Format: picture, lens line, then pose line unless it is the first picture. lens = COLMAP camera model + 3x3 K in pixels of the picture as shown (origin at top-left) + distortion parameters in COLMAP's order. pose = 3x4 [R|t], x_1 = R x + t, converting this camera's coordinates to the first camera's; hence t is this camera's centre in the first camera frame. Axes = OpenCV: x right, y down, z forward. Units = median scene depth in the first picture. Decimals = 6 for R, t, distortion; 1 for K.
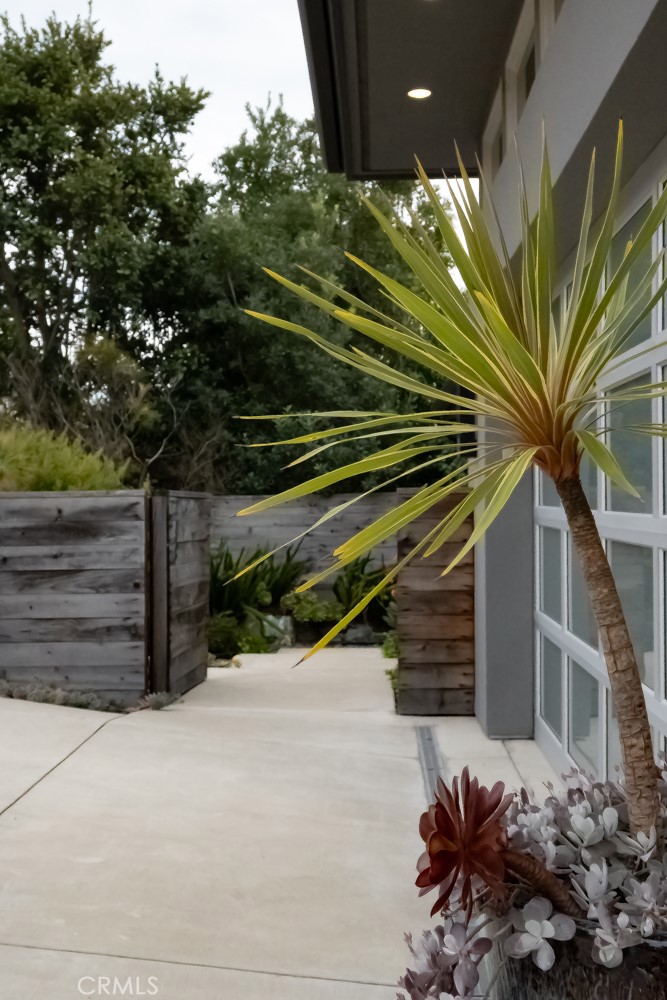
lens RADIAL K [[1291.2, 0, 332.4], [0, 1291.2, 501.0], [0, 0, 1]] dist [-0.017251, 0.000000]
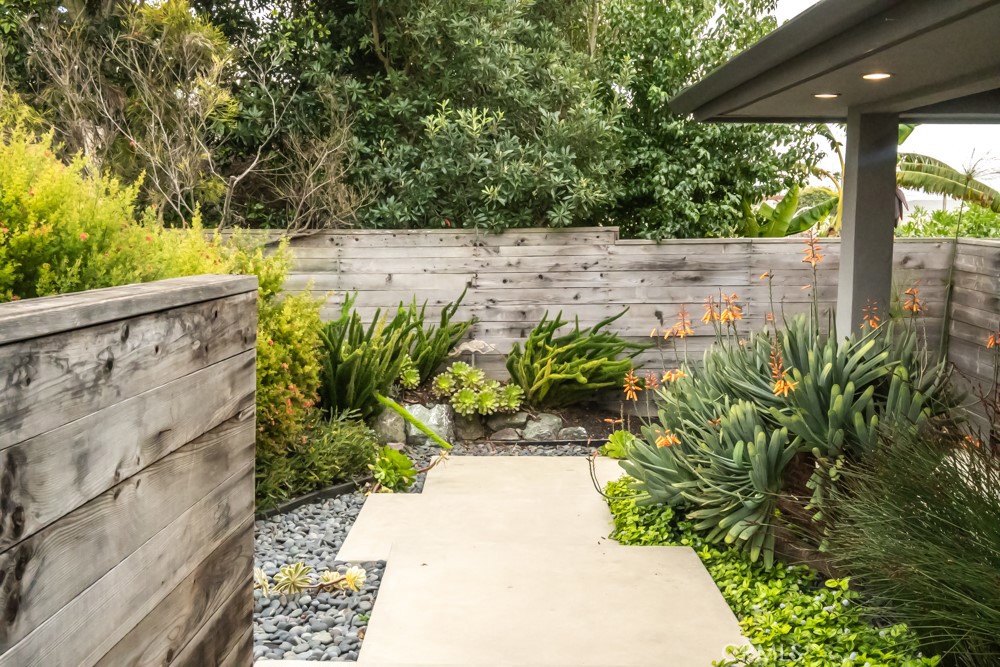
lens RADIAL K [[1114.8, 0, 504.6], [0, 1114.8, 333.4], [0, 0, 1]] dist [0.030070, 0.000000]
pose [[0.999445, 0.007216, 0.032518, -0.020278], [-0.010577, 0.994481, 0.104383, -0.012368], [-0.031586, -0.104669, 0.994005, 0.386453]]
